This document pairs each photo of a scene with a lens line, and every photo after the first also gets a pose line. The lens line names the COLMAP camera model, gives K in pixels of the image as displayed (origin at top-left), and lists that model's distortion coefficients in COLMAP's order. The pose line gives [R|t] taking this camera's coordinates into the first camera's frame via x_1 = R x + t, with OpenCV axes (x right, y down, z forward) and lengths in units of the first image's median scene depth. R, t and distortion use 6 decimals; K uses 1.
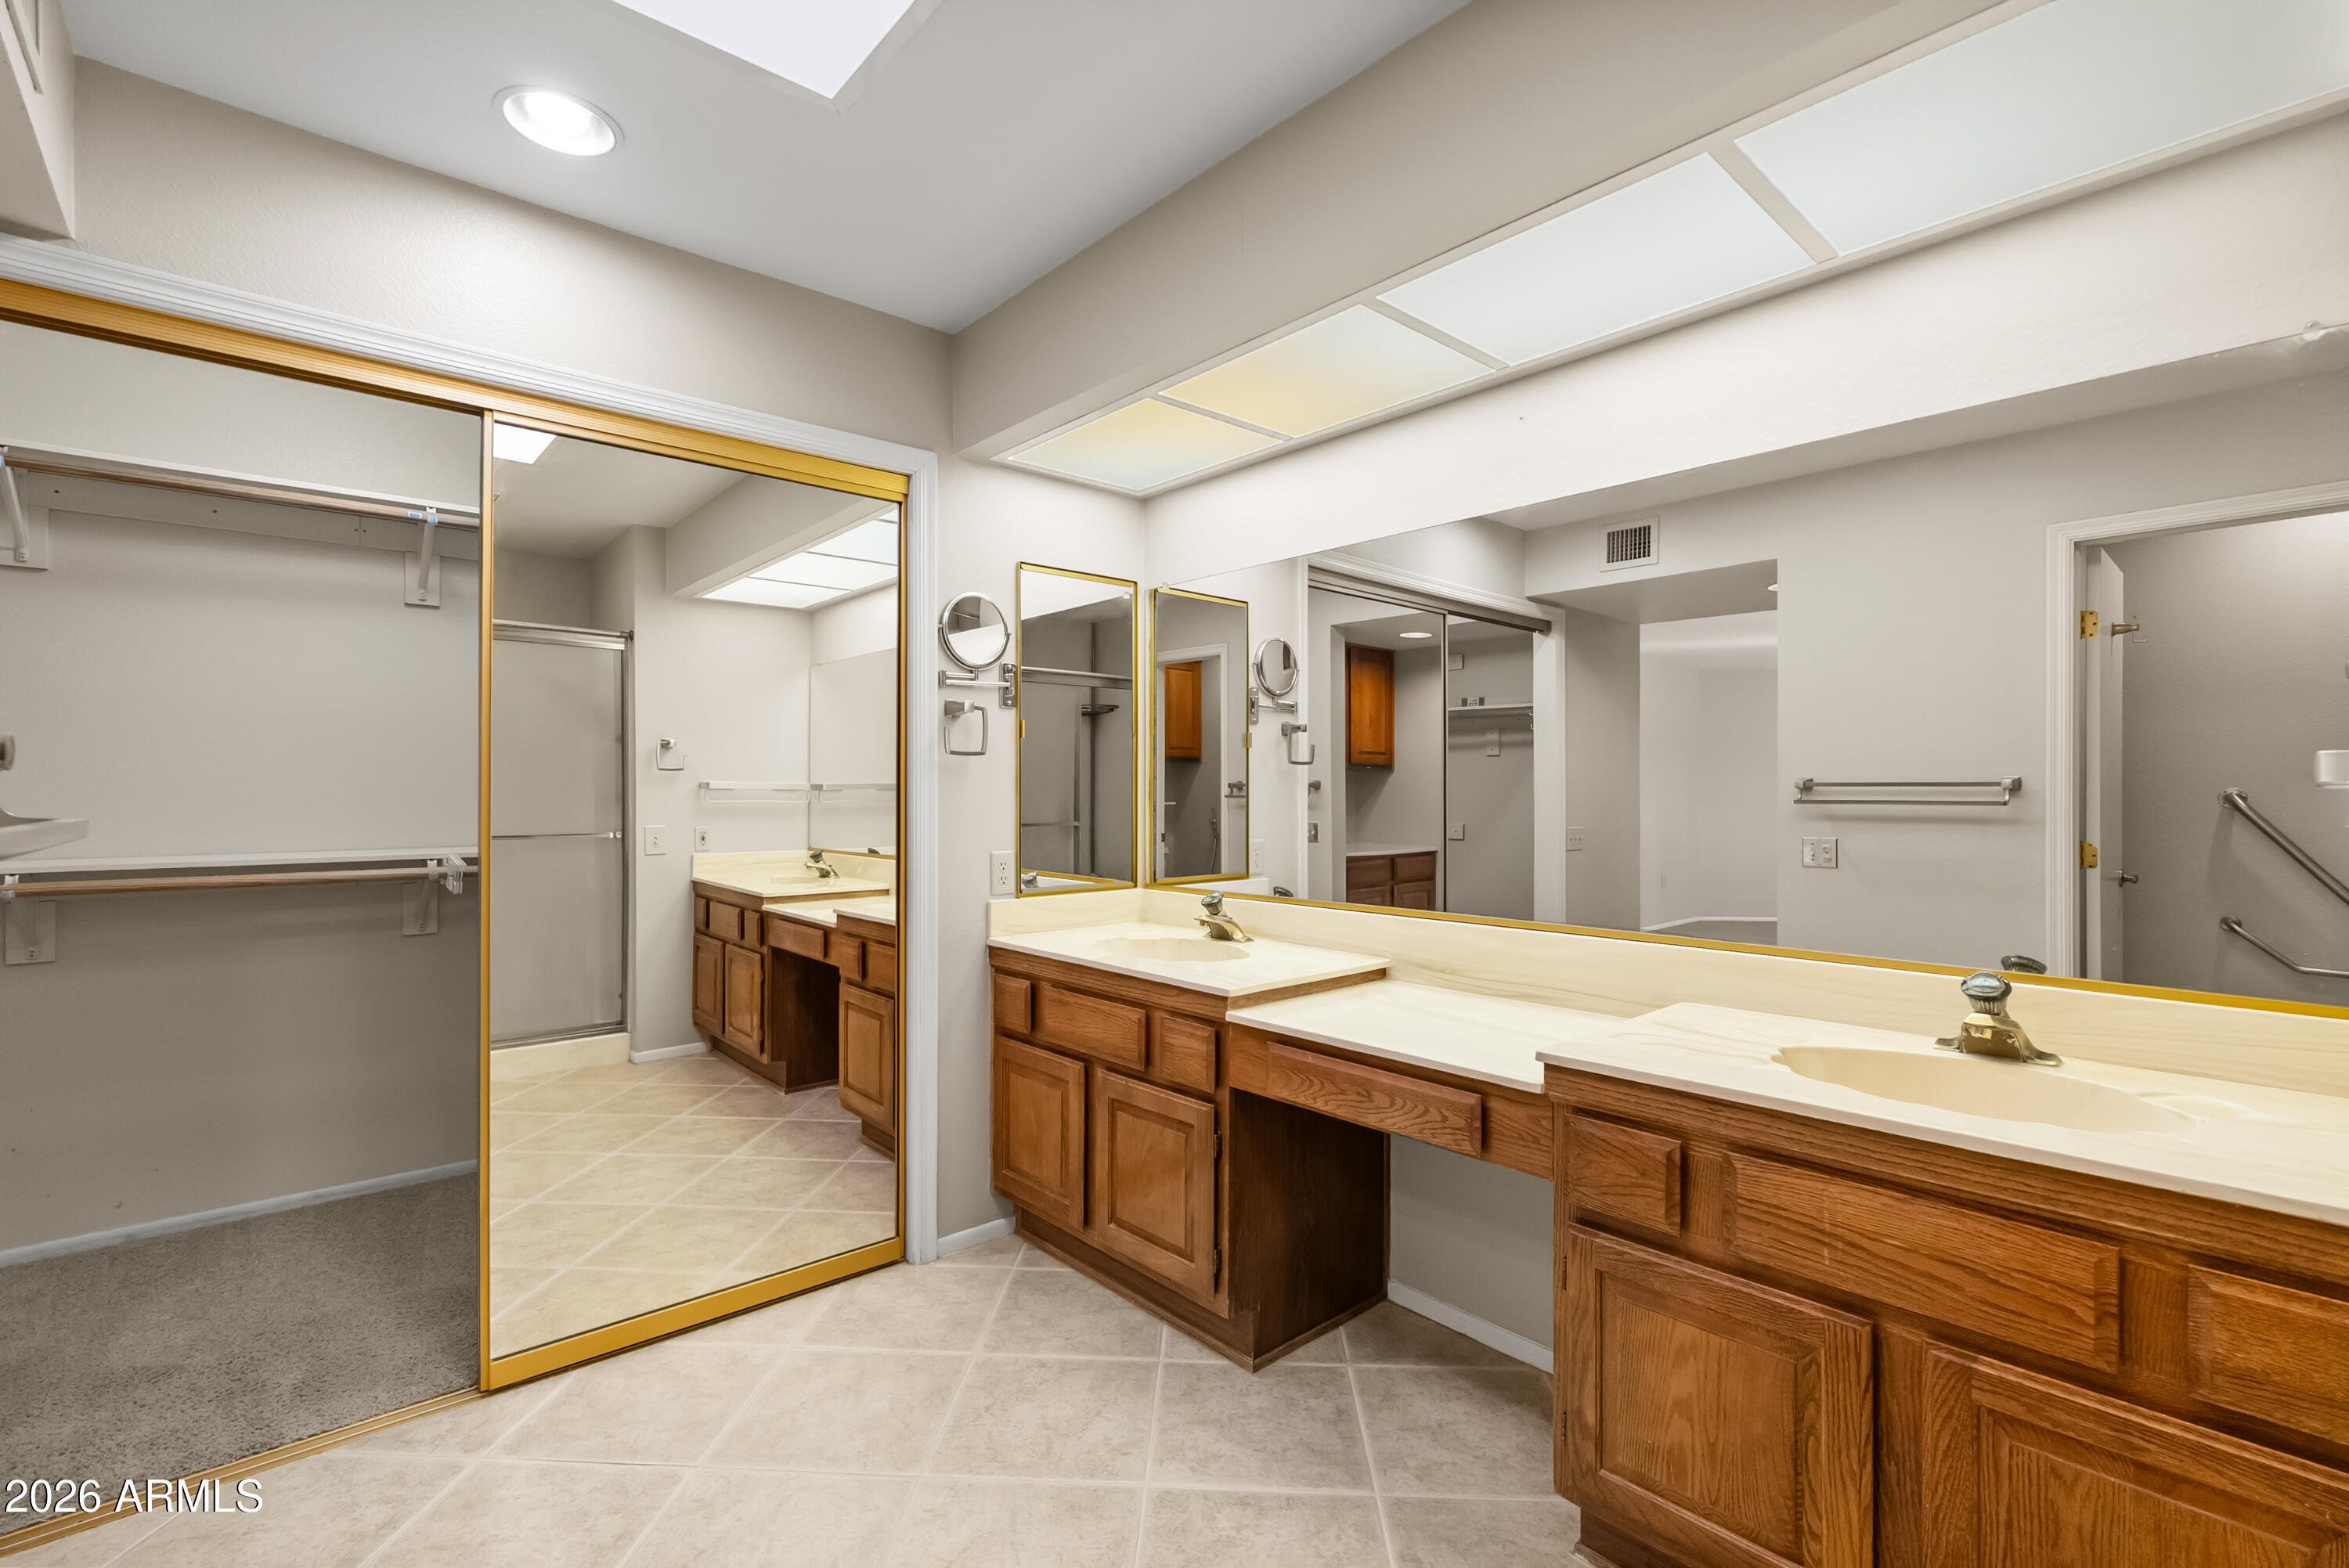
lens RADIAL K [[1028.1, 0, 1180.1], [0, 1028.1, 794.5], [0, 0, 1]] dist [0.000073, 0.000130]
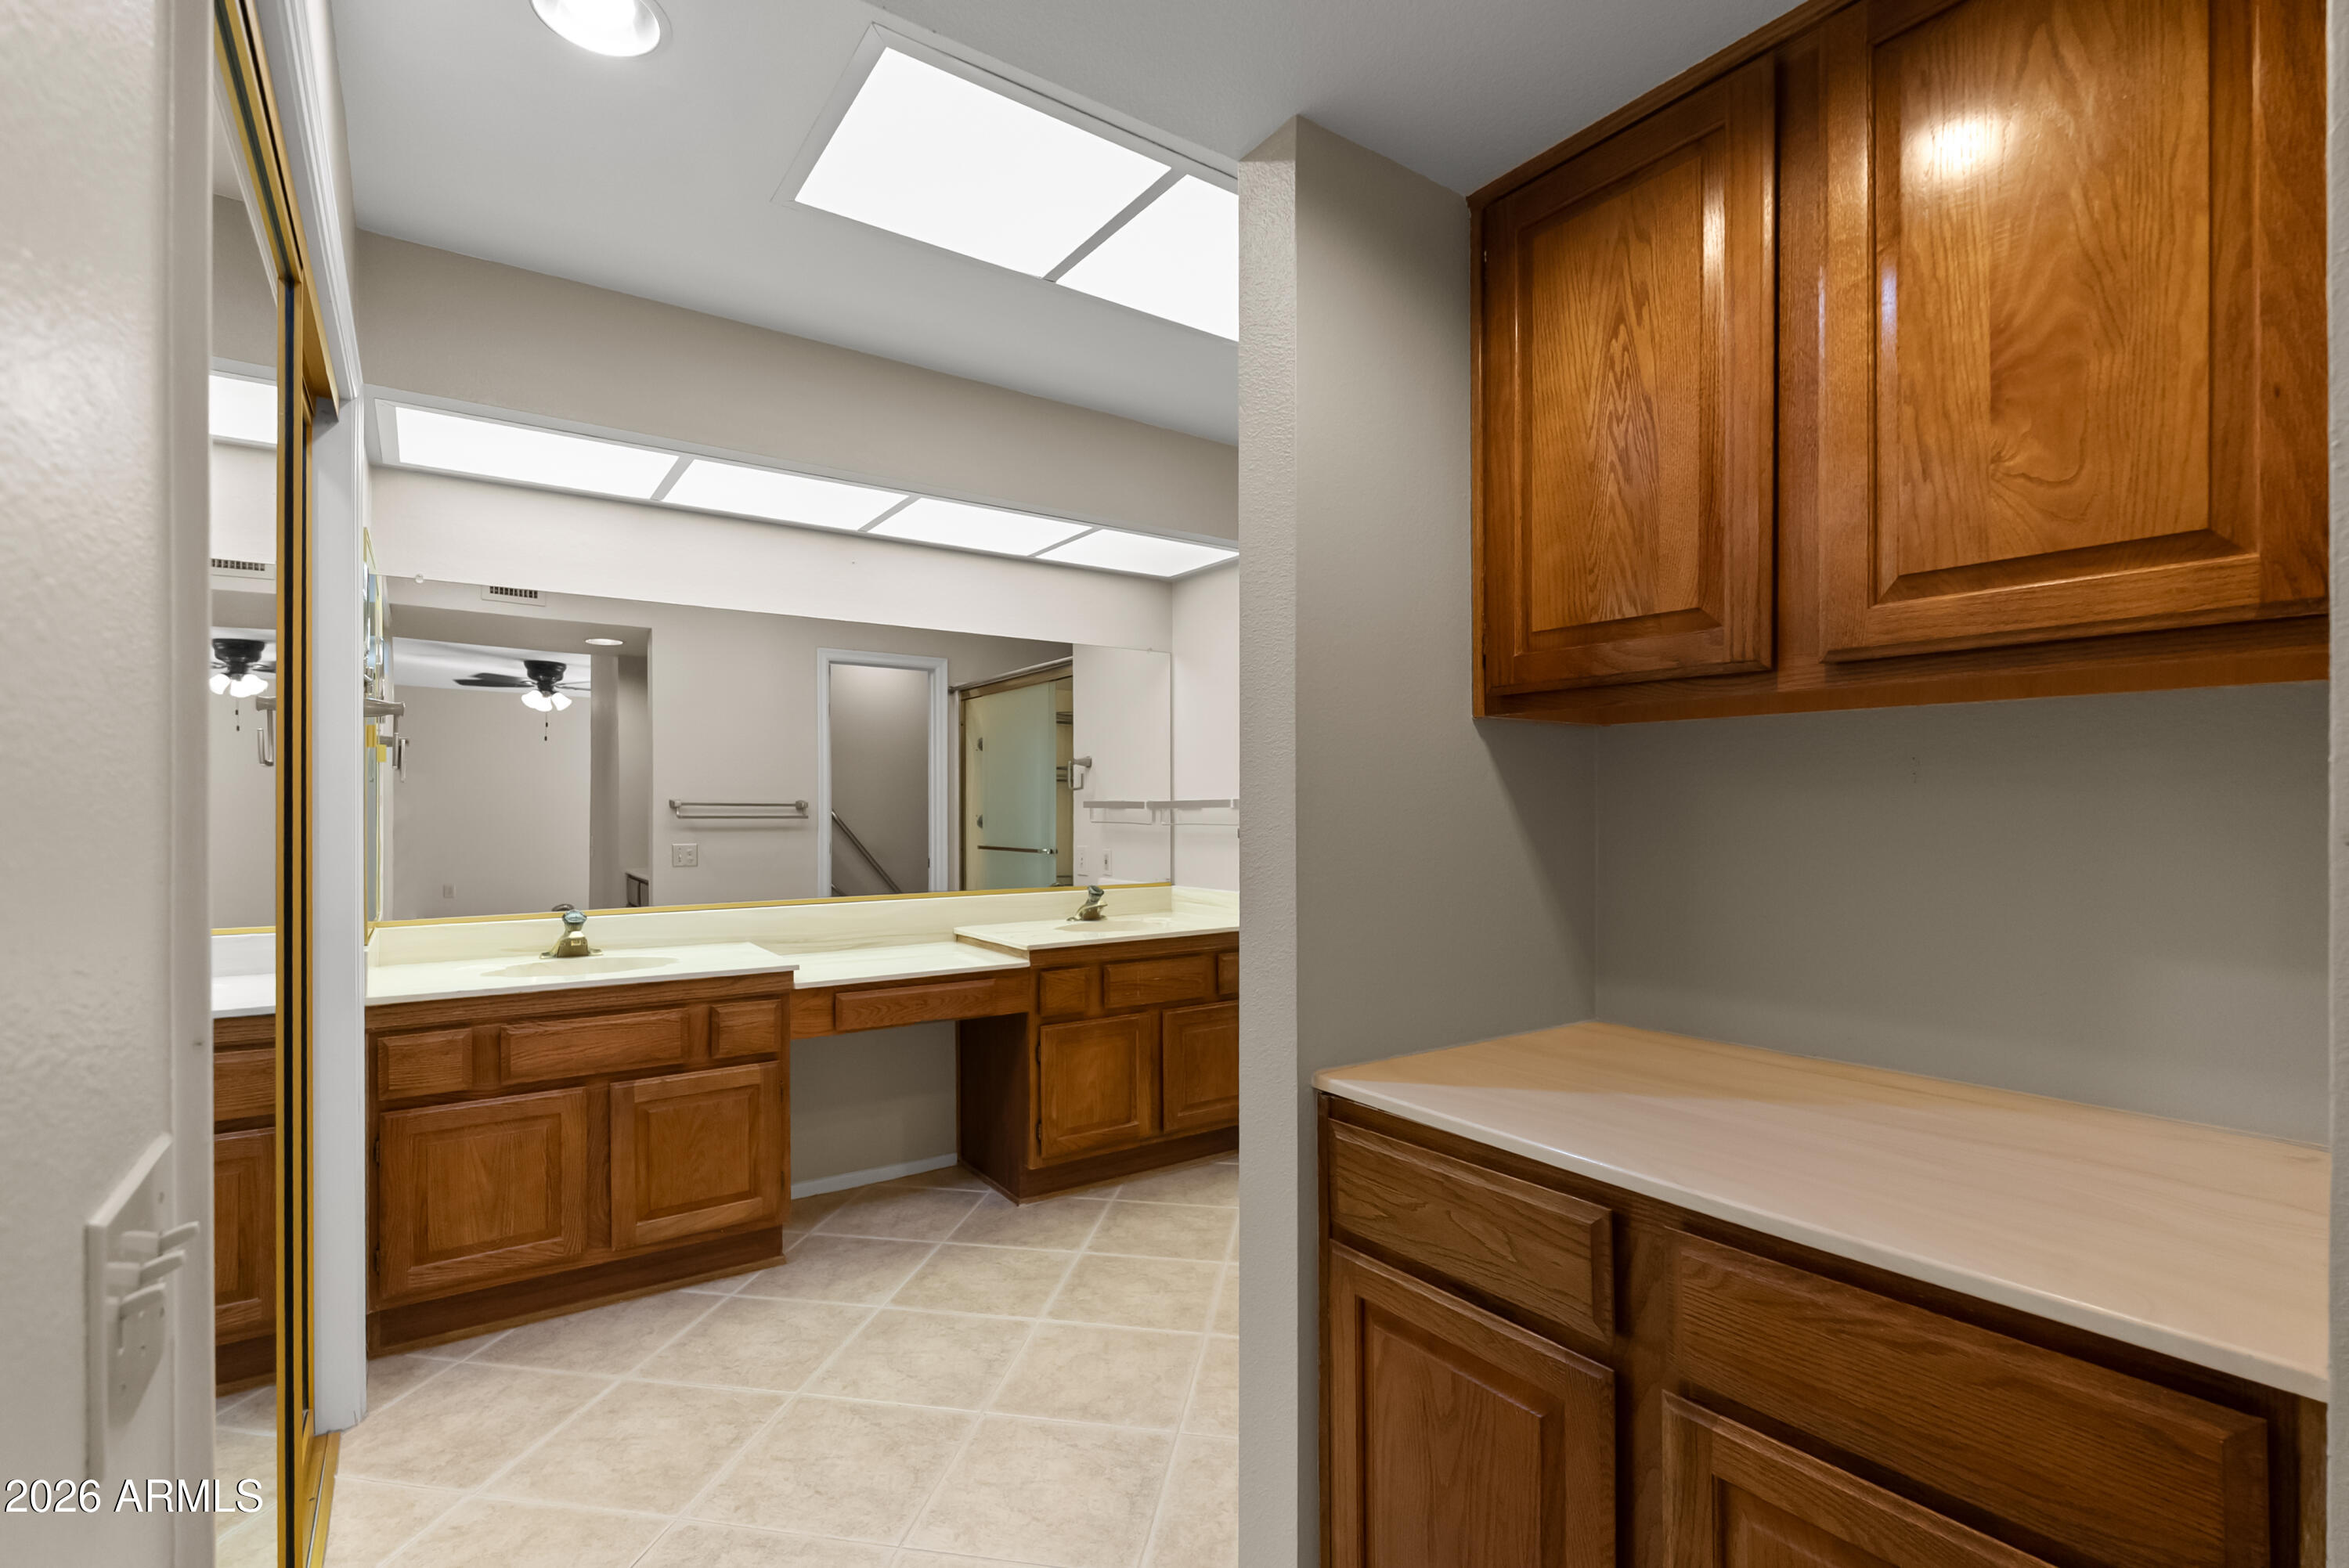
lens RADIAL K [[1071.5, 0, 1175.2], [0, 1071.5, 808.6], [0, 0, 1]] dist [-0.001648, -0.000116]
pose [[0.111491, 0.000726, 0.993765, -1.212642], [-0.000446, 1.000000, -0.000681, -0.006243], [-0.993765, -0.000367, 0.111492, 0.368938]]
